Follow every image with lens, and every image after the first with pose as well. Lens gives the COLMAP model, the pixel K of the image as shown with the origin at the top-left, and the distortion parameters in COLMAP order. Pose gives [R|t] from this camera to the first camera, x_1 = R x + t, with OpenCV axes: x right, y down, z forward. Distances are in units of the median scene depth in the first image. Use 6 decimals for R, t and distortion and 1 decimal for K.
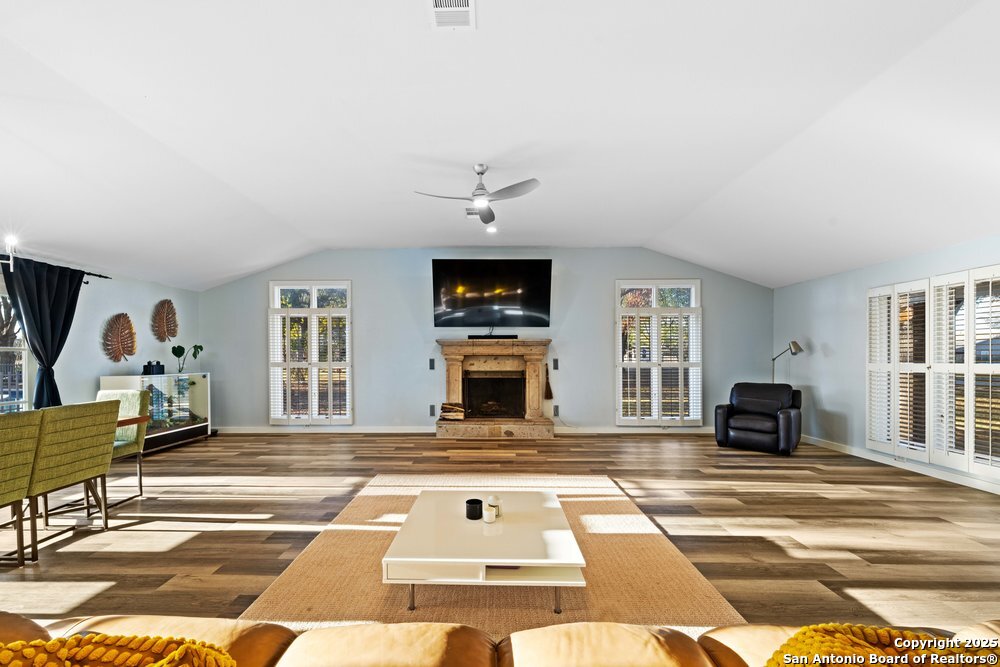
lens RADIAL K [[387.1, 0, 482.7], [0, 387.1, 359.5], [0, 0, 1]] dist [0.001419, 0.000114]
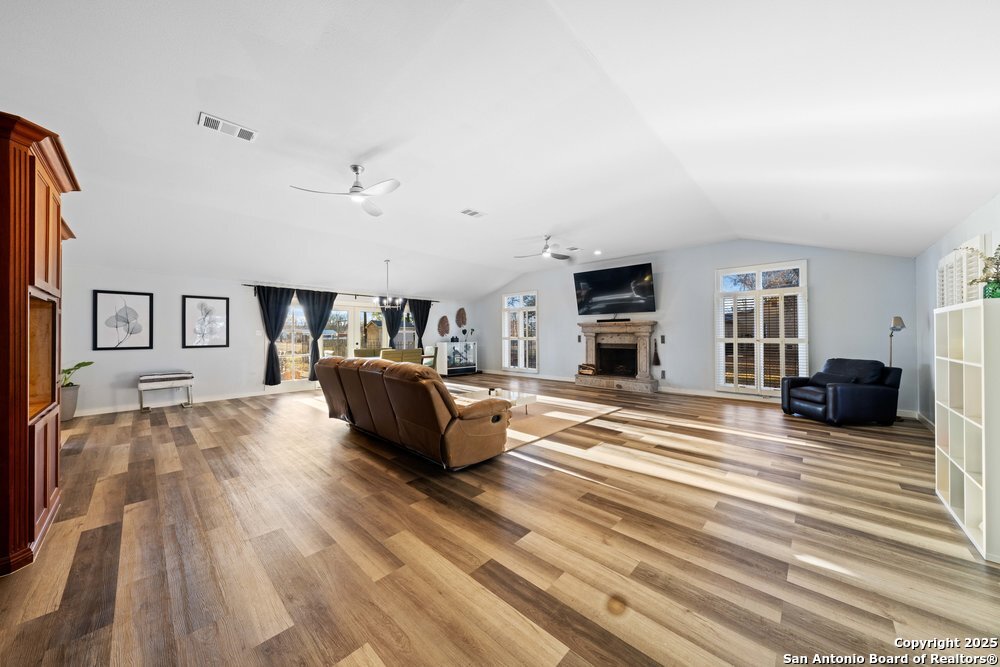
lens RADIAL K [[337.3, 0, 500.0], [0, 337.3, 333.5], [0, 0, 1]] dist [-0.001463, -0.000091]
pose [[0.742322, -0.003242, -0.670035, 0.583665], [-0.000426, 0.999986, -0.005310, -0.001712], [0.670043, 0.004228, 0.742310, -0.247209]]
